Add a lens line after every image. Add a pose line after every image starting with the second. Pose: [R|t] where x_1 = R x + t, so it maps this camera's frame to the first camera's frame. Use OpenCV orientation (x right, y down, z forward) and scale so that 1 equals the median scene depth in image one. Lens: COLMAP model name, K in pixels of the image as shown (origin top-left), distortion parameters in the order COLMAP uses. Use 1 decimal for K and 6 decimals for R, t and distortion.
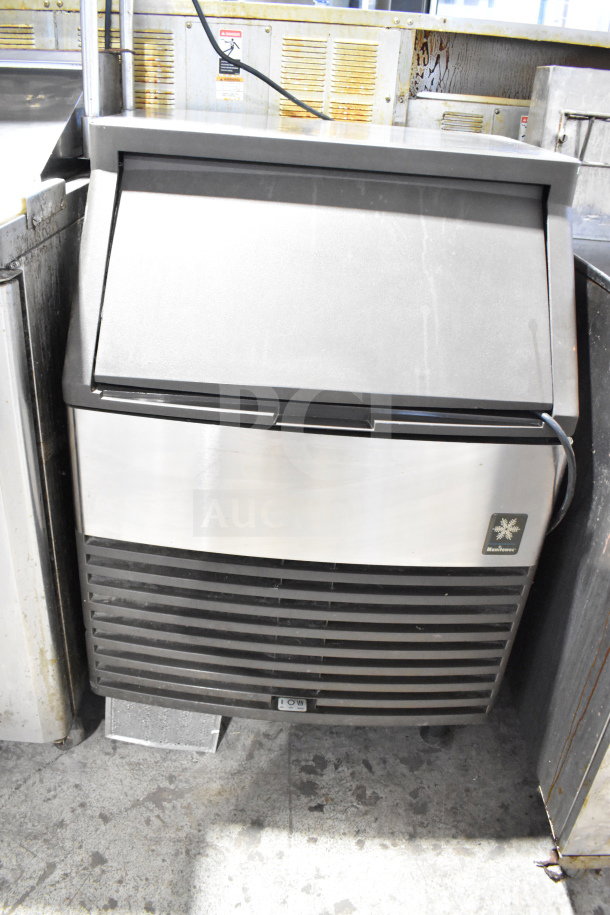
lens RADIAL K [[725.5, 0, 302.9], [0, 725.5, 460.9], [0, 0, 1]] dist [-0.106479, -0.001680]
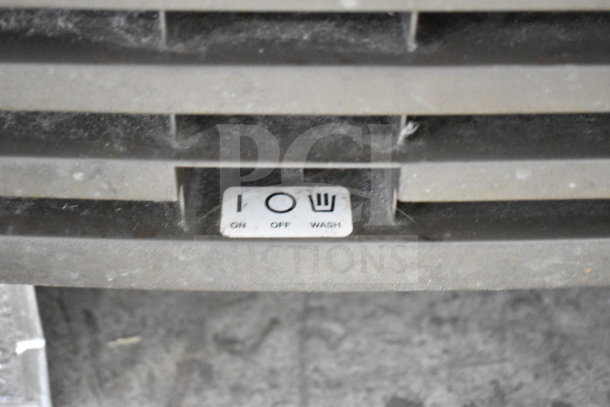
lens RADIAL K [[893.7, 0, 305.3], [0, 893.7, 202.9], [0, 0, 1]] dist [-0.033294, 0.000000]
pose [[0.997087, -0.067647, -0.035228, 0.000670], [0.074032, 0.969483, 0.233712, 0.266184], [0.018343, -0.235639, 0.971667, 0.713568]]
